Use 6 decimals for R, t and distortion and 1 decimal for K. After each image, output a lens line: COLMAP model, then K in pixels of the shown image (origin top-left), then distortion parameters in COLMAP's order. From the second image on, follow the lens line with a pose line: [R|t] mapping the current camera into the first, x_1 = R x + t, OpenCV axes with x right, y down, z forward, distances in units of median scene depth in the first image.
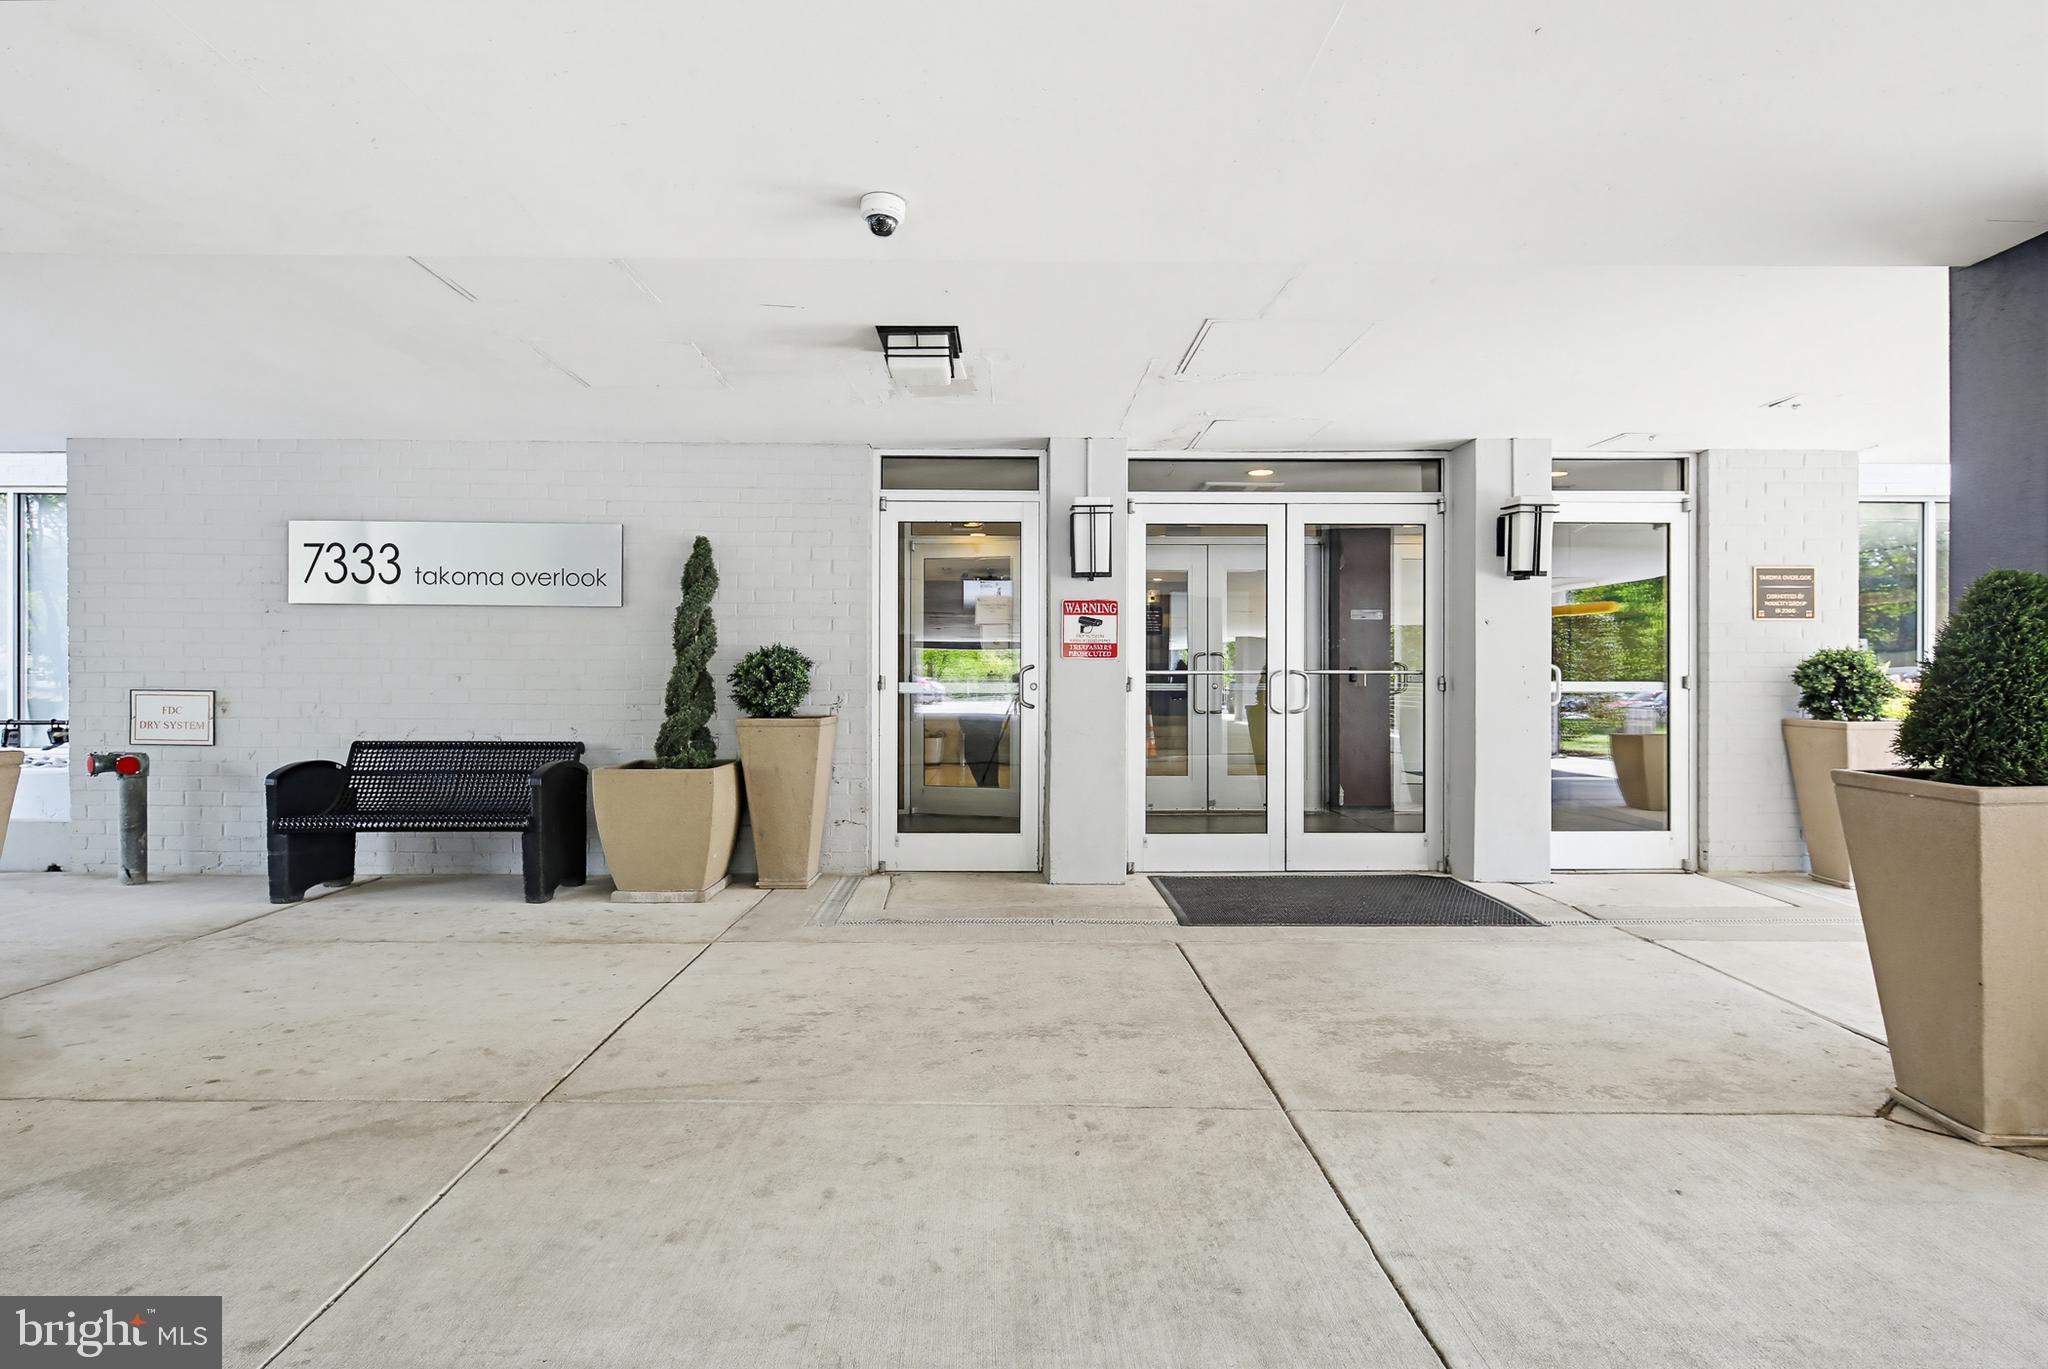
lens RADIAL K [[999.8, 0, 1024.0], [0, 999.8, 684.5], [0, 0, 1]] dist [0.000501, -0.000129]
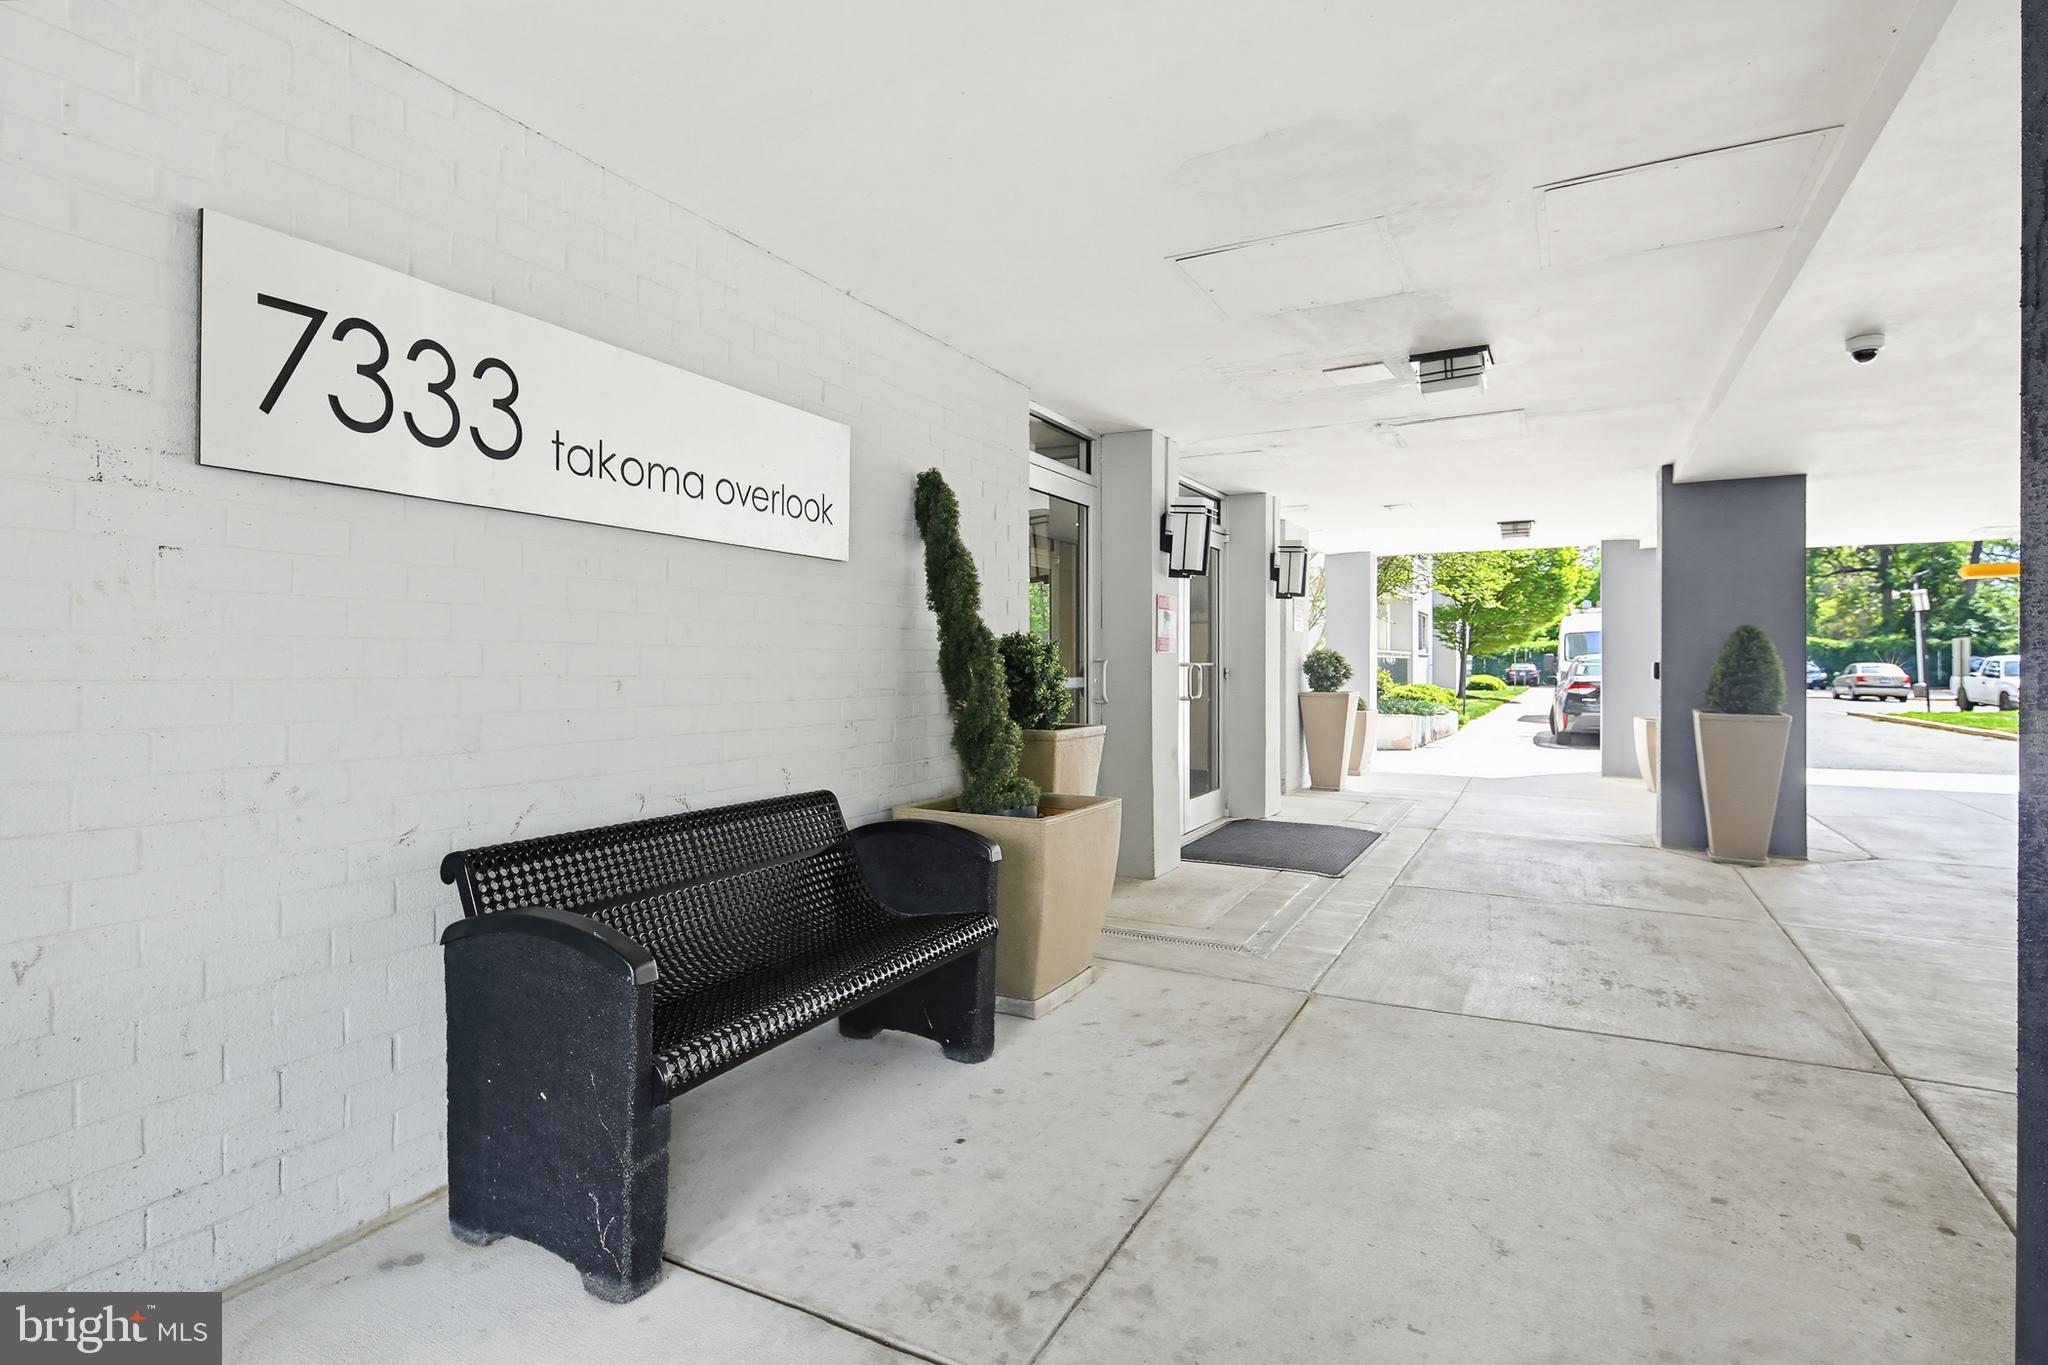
lens RADIAL K [[1006.5, 0, 1012.5], [0, 1006.5, 673.2], [0, 0, 1]] dist [0.002786, -0.000264]
pose [[0.492226, -0.010949, 0.870398, -0.926128], [0.004369, 0.999939, 0.010108, -0.016015], [-0.870456, -0.001173, 0.492244, 0.634574]]
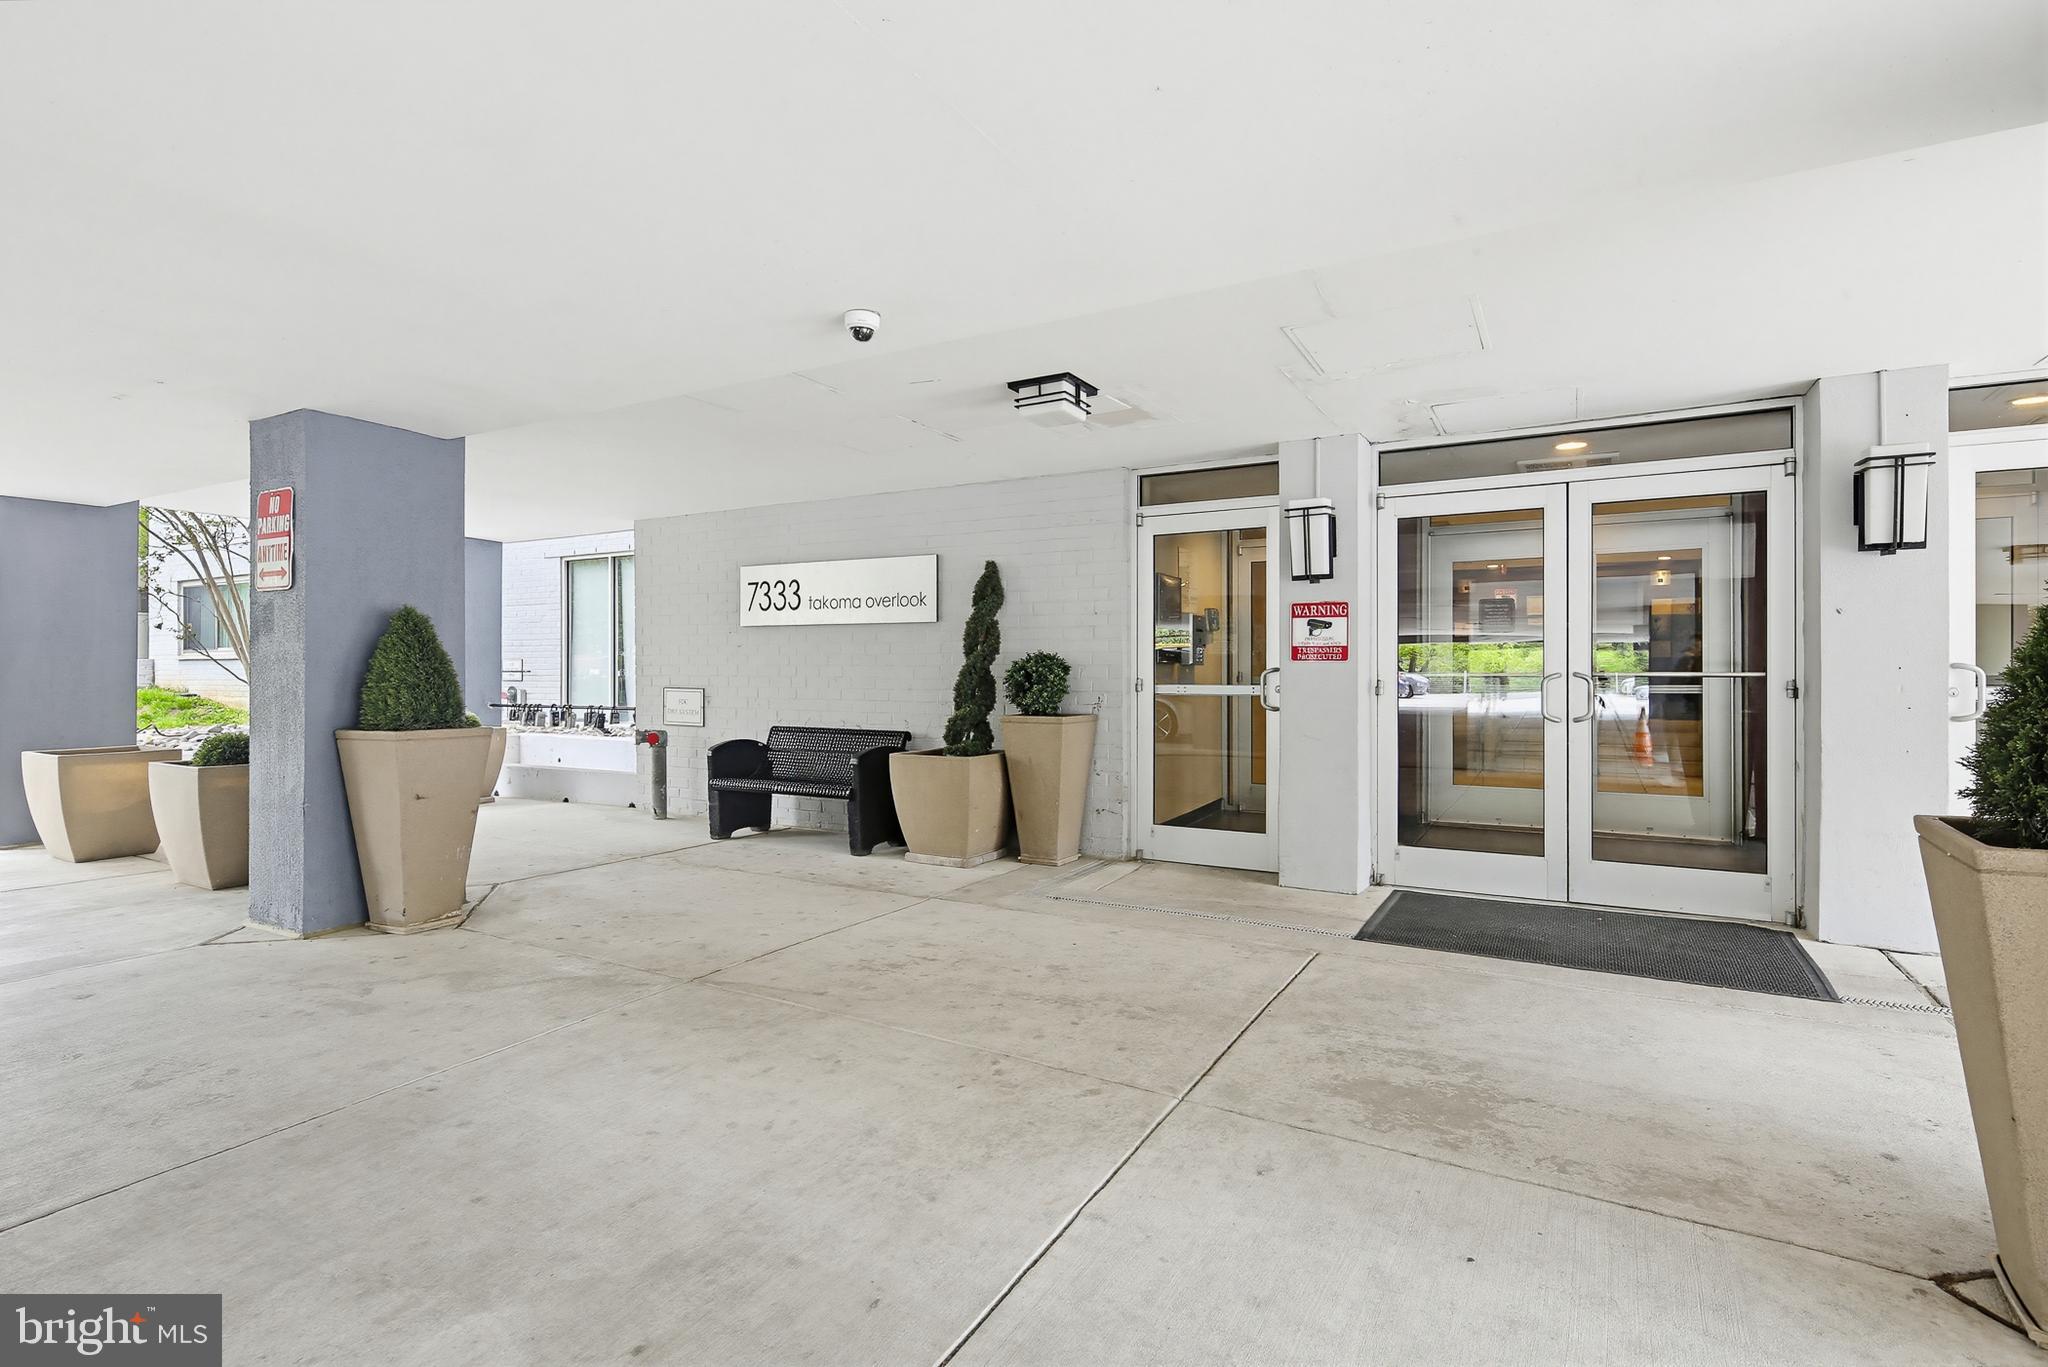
lens RADIAL K [[995.7, 0, 1019.2], [0, 995.7, 677.3], [0, 0, 1]] dist [0.001080, -0.000722]
pose [[0.860102, 0.000354, -0.510123, 0.318790], [-0.001449, 0.999997, -0.001748, -0.008474], [0.510121, 0.002243, 0.860100, 0.004430]]
